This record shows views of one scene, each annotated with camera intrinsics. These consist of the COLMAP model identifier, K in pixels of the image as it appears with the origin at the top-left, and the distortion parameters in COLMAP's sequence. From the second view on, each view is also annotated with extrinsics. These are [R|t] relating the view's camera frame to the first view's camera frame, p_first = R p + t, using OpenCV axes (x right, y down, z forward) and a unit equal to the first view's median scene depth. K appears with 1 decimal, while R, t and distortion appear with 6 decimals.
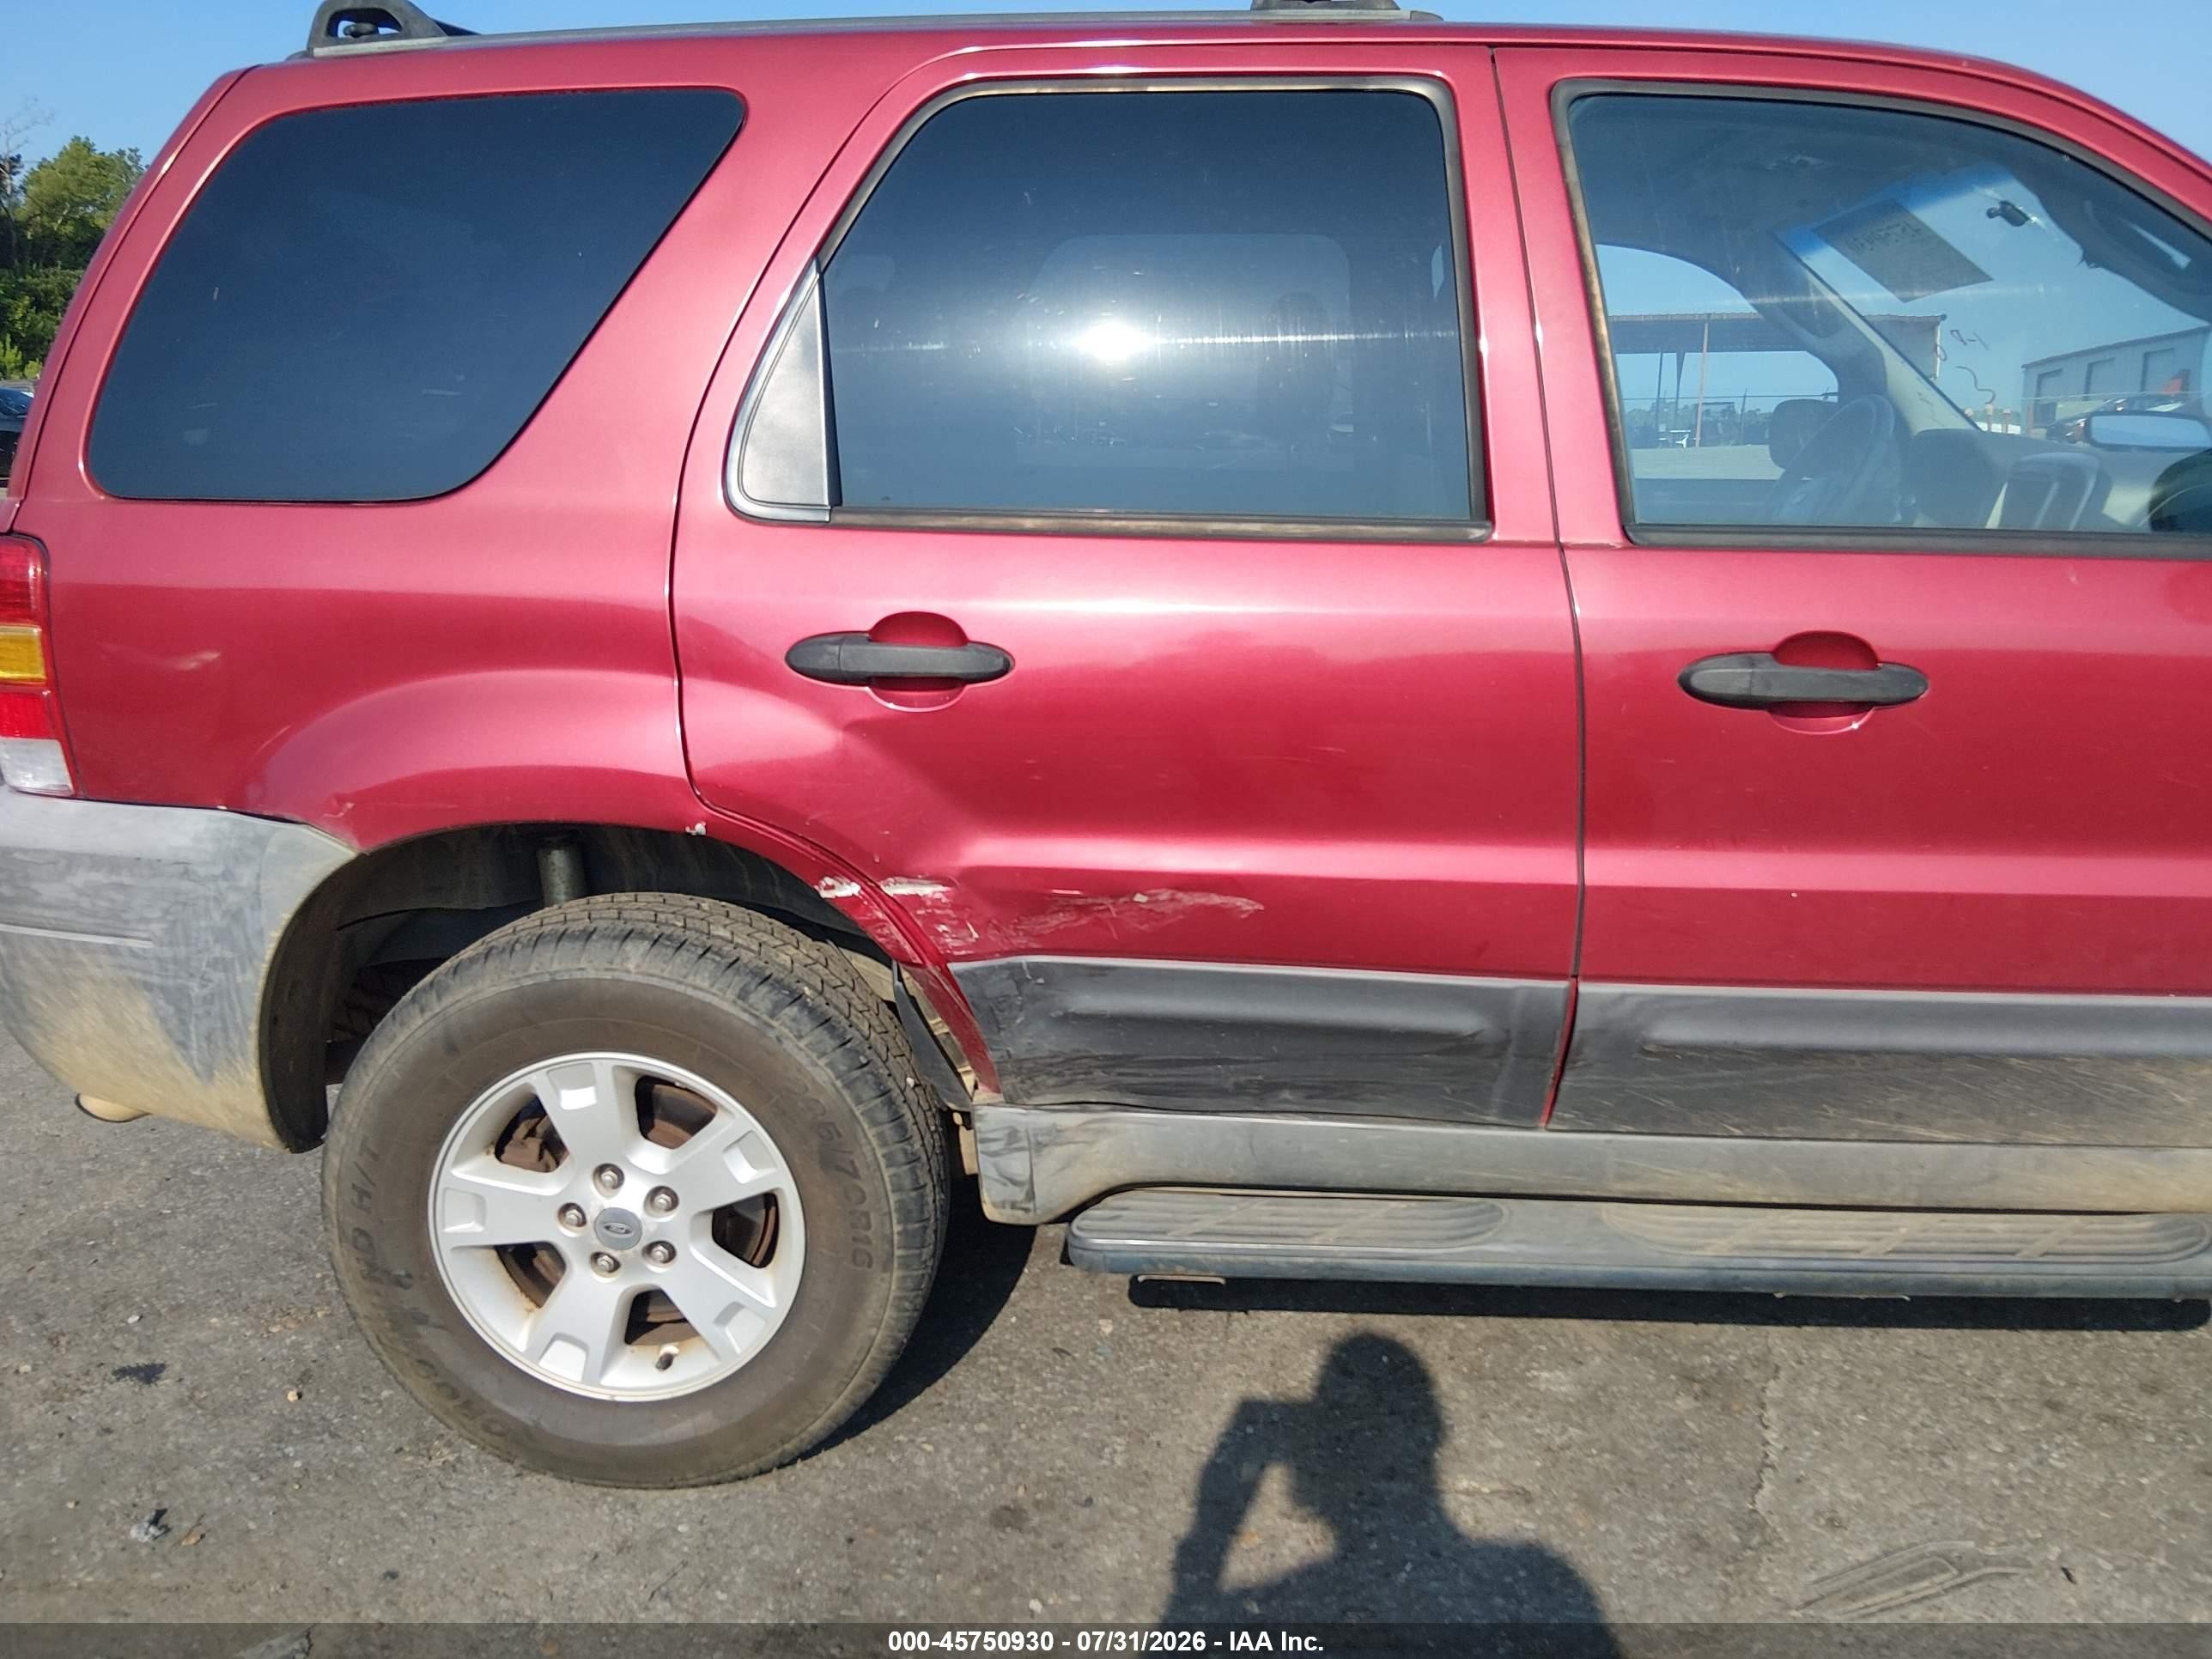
lens RADIAL K [[1668.6, 0, 1135.7], [0, 1668.6, 815.5], [0, 0, 1]] dist [0.093539, -0.143184]
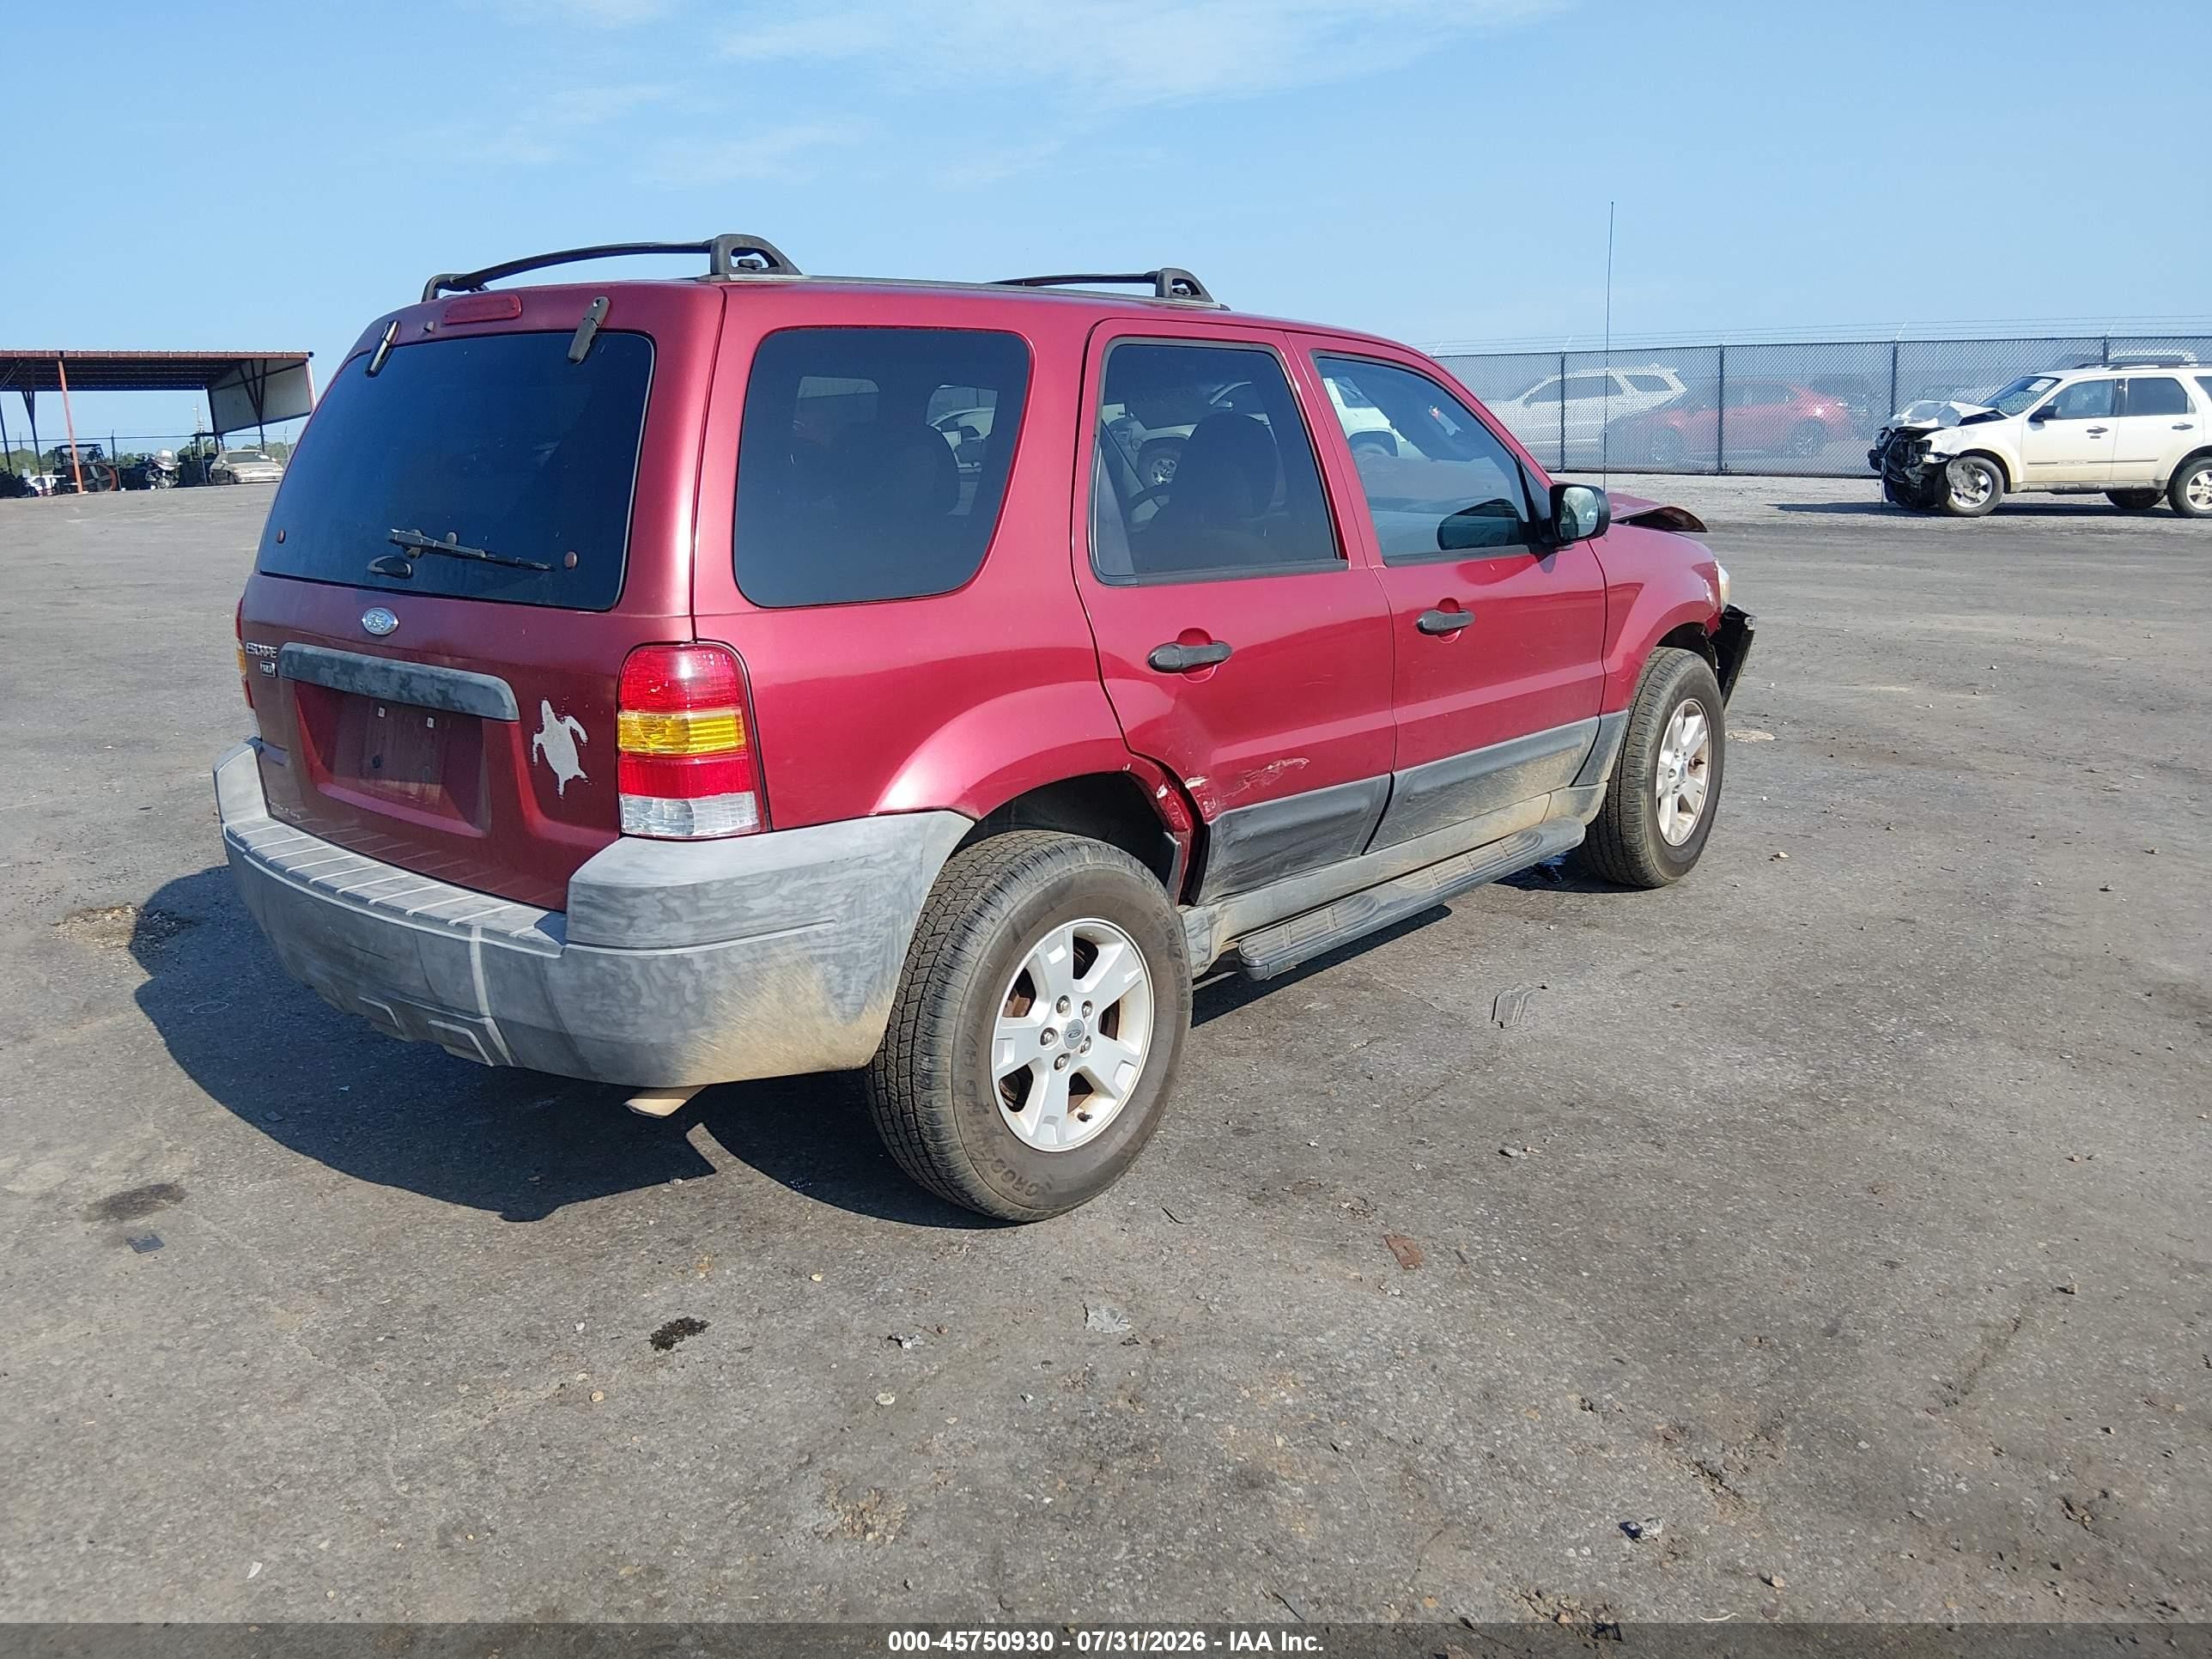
lens RADIAL K [[1668.6, 0, 1130.5], [0, 1668.6, 779.1], [0, 0, 1]] dist [0.093539, -0.143184]
pose [[0.617257, -0.166957, 0.768843, -1.476050], [0.196233, 0.979011, 0.055052, -0.068454], [-0.761897, 0.116892, 0.637064, -0.076101]]
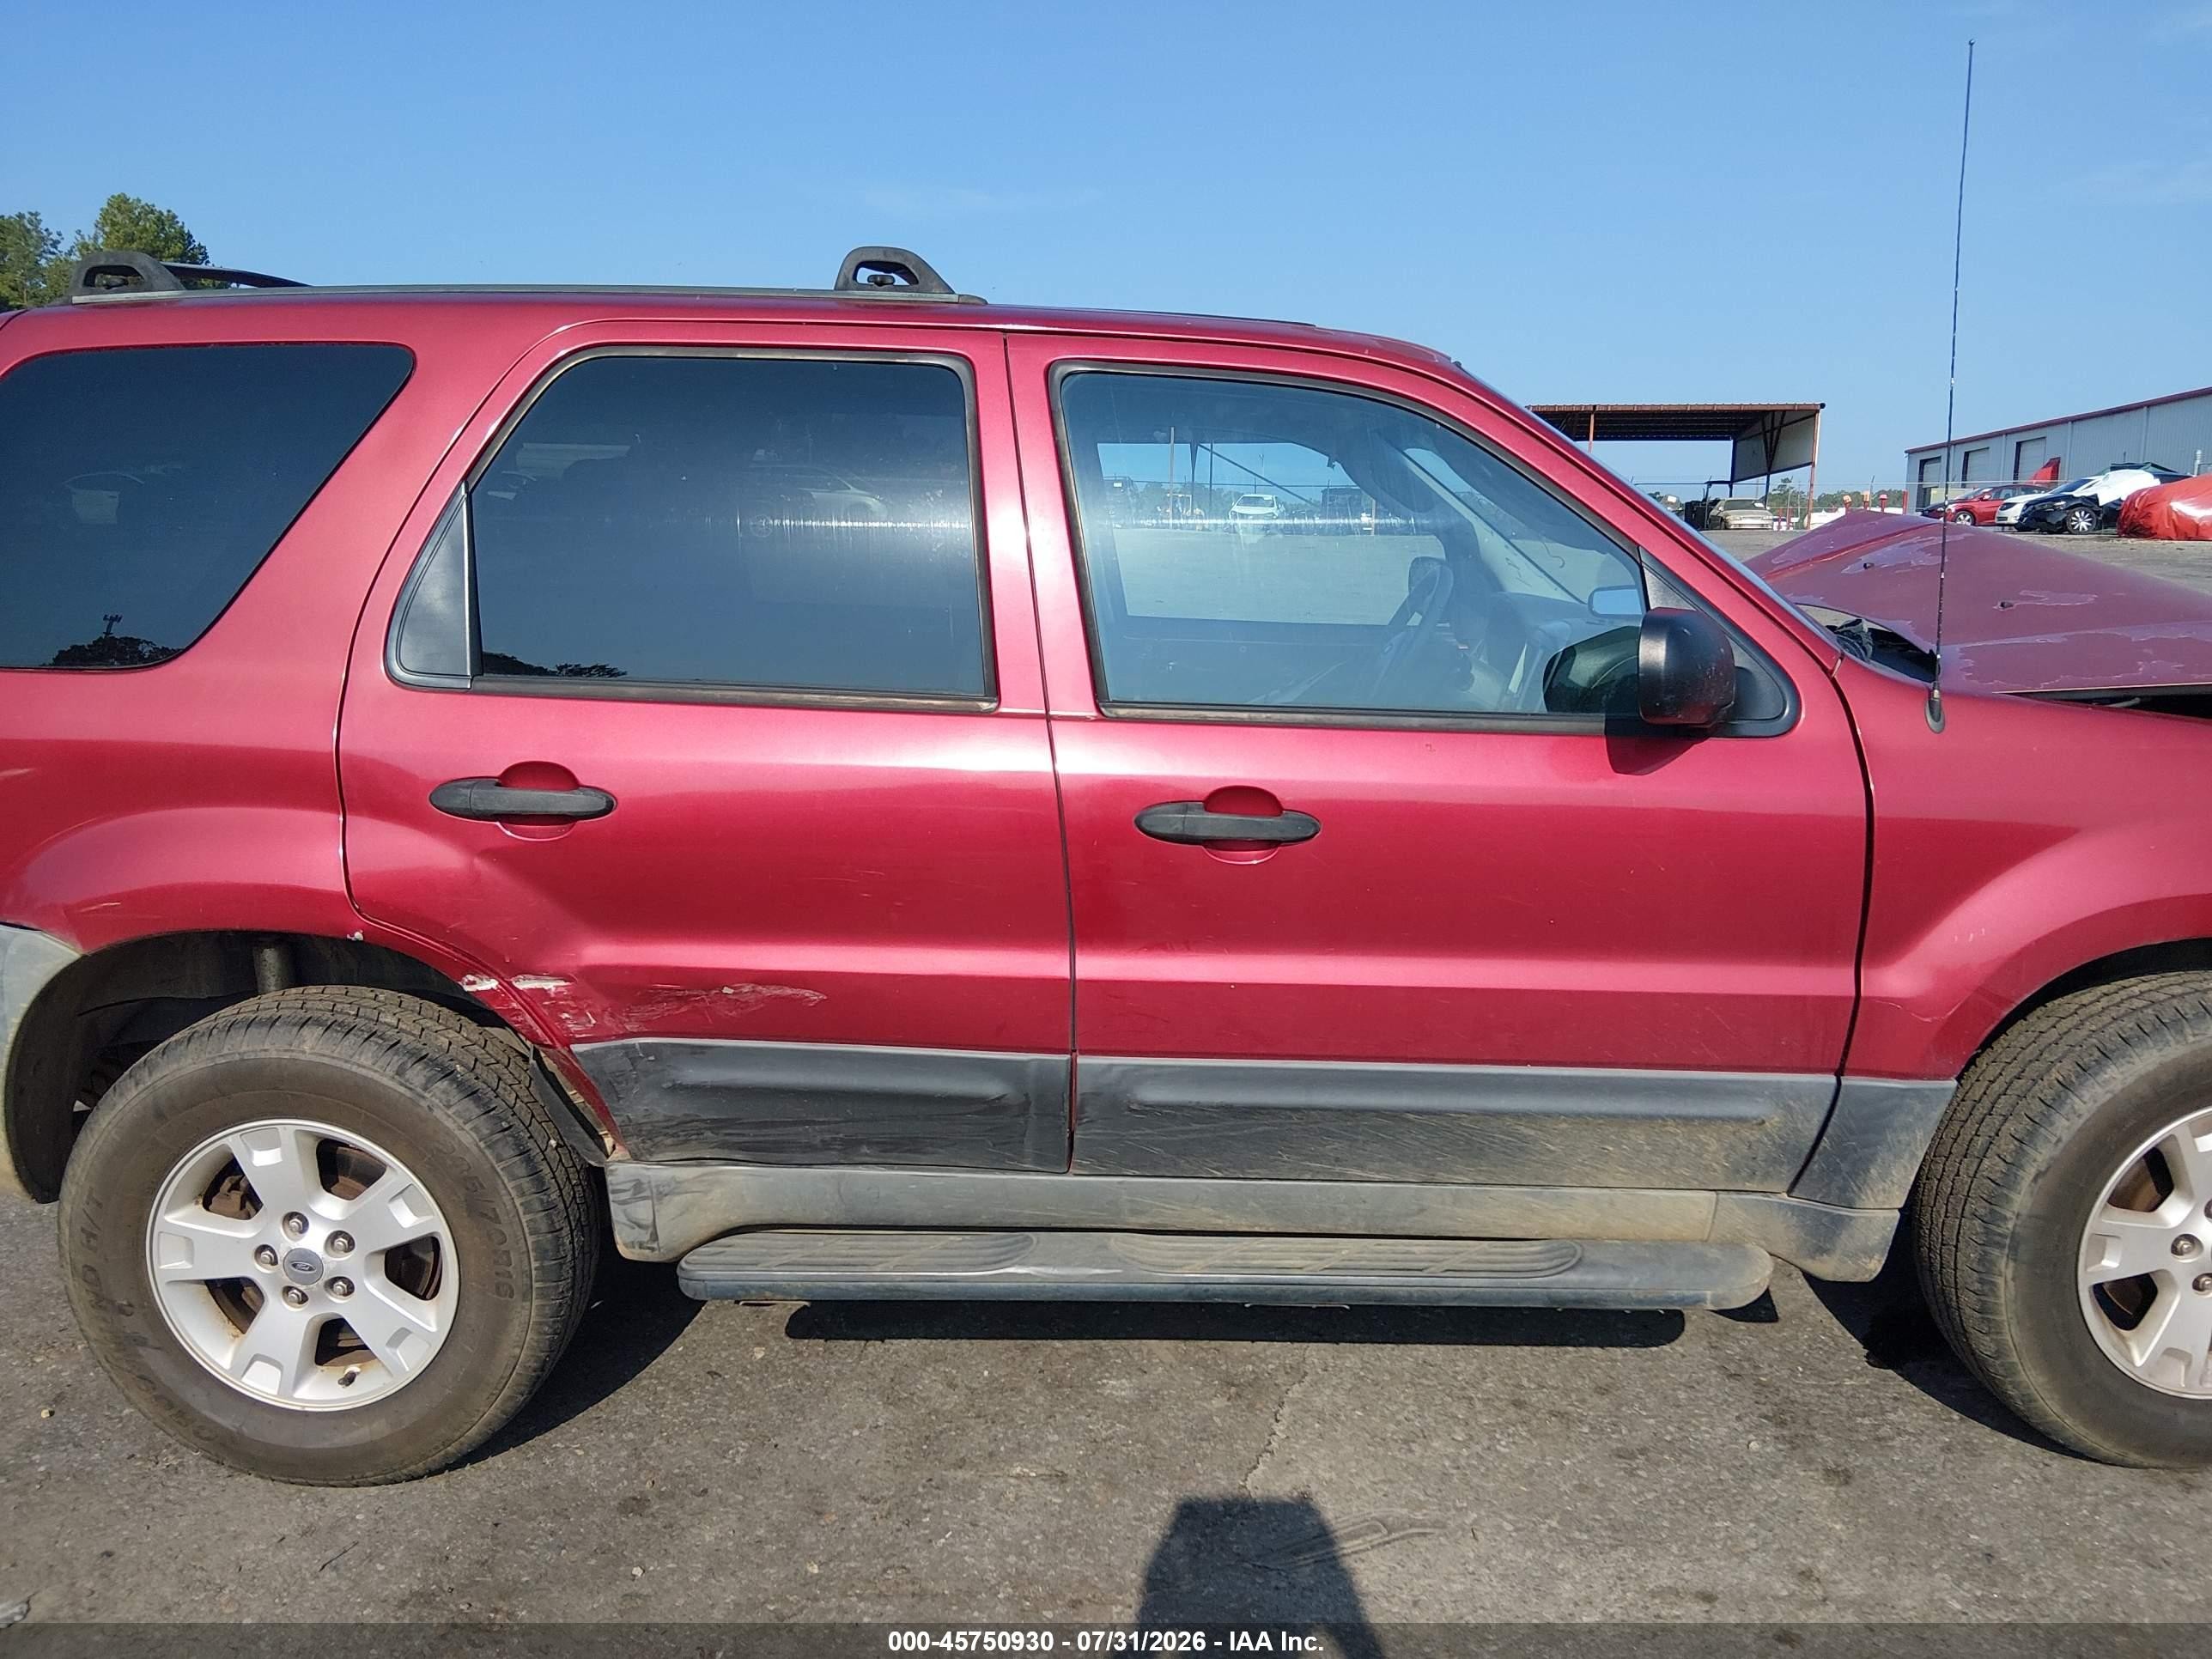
lens RADIAL K [[1668.6, 0, 1123.5], [0, 1668.6, 822.8], [0, 0, 1]] dist [0.093539, -0.143184]
pose [[0.999173, 0.002389, 0.040599, 0.232771], [-0.000887, 0.999316, -0.036963, -0.027757], [-0.040660, 0.036896, 0.998492, -0.247717]]
